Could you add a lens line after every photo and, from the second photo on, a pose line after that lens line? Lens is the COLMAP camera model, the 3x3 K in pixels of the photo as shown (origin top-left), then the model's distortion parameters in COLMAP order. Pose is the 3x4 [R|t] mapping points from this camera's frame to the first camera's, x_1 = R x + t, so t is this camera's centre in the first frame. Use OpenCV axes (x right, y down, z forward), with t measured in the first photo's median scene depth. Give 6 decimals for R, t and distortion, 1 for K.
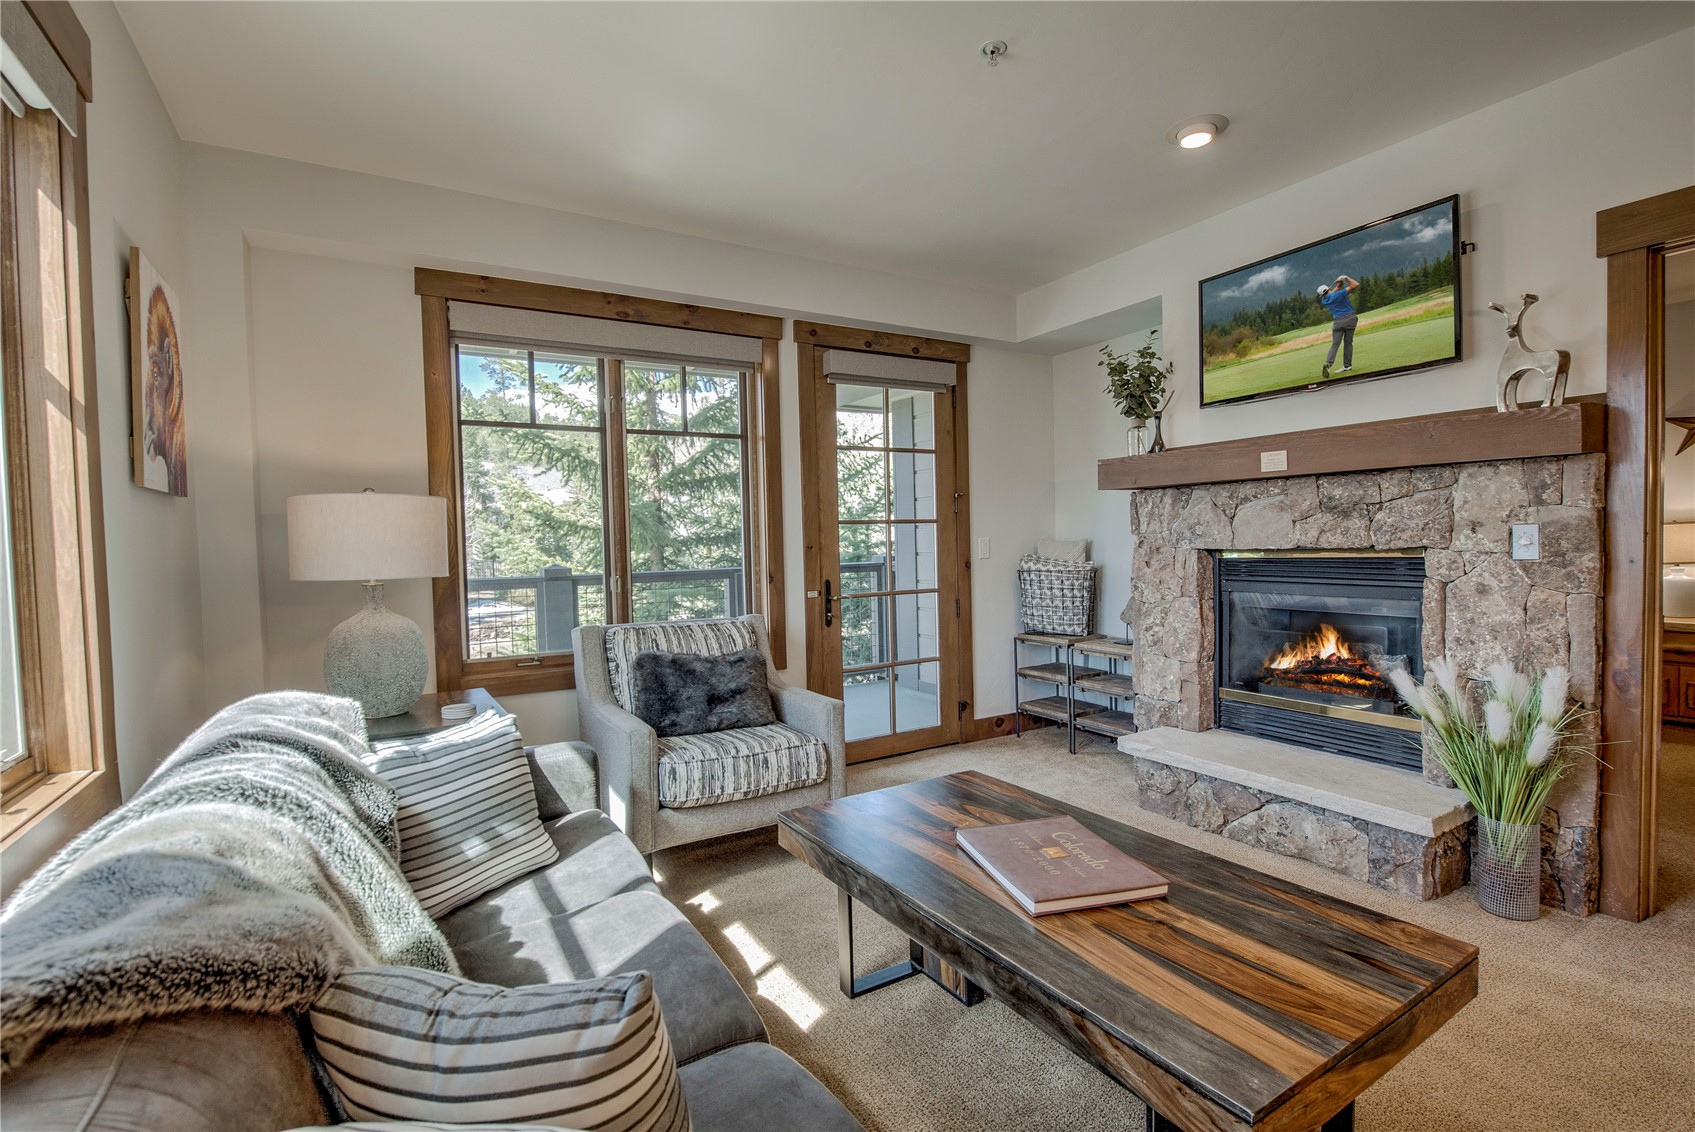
lens RADIAL K [[769.4, 0, 842.0], [0, 769.4, 571.5], [0, 0, 1]] dist [-0.013547, -0.000165]
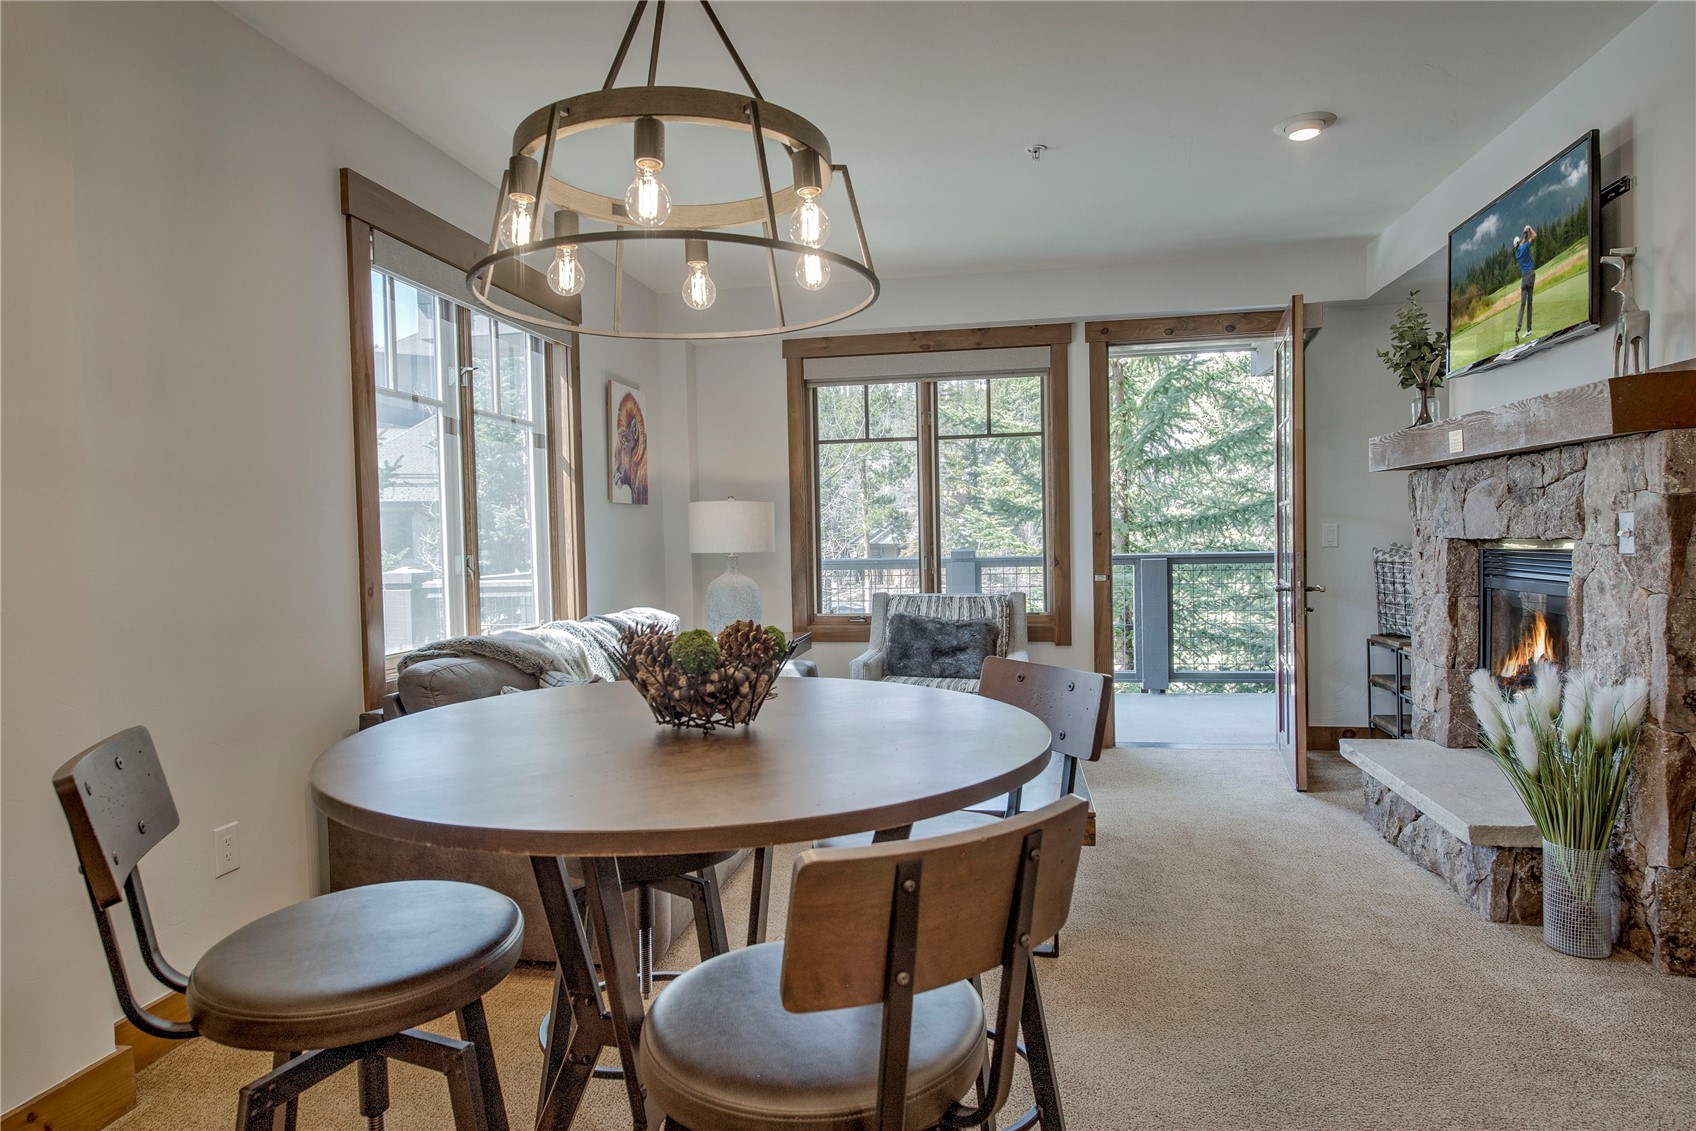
lens RADIAL K [[989.4, 0, 848.9], [0, 989.4, 566.2], [0, 0, 1]] dist [0.003398, -0.001090]
pose [[0.757495, 0.026727, -0.652293, 0.774141], [-0.022286, 0.999638, 0.015078, 0.001163], [0.652460, 0.003116, 0.757817, -0.341941]]
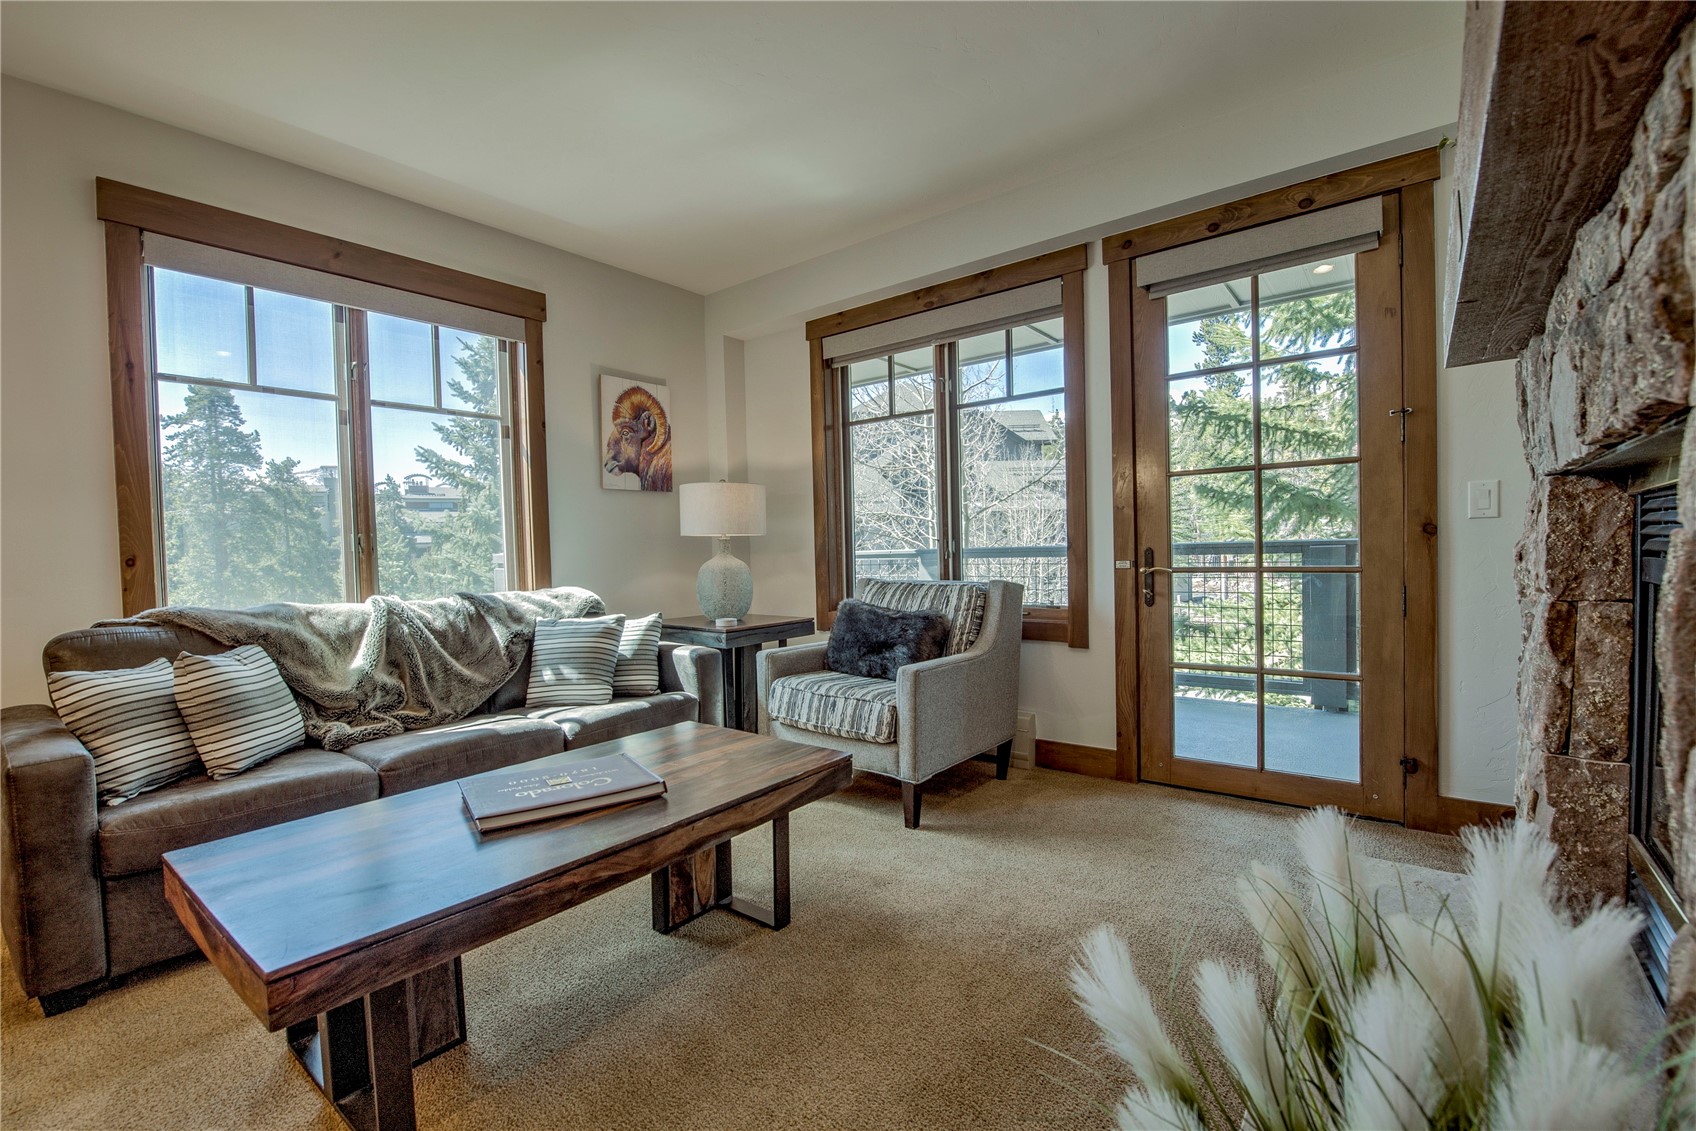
lens RADIAL K [[739.8, 0, 845.7], [0, 739.8, 570.0], [0, 0, 1]] dist [-0.014416, 0.000204]
pose [[0.349337, 0.041476, -0.936079, 0.790054], [-0.019203, 0.999127, 0.037103, 0.016224], [0.936800, 0.005014, 0.349829, 0.584038]]
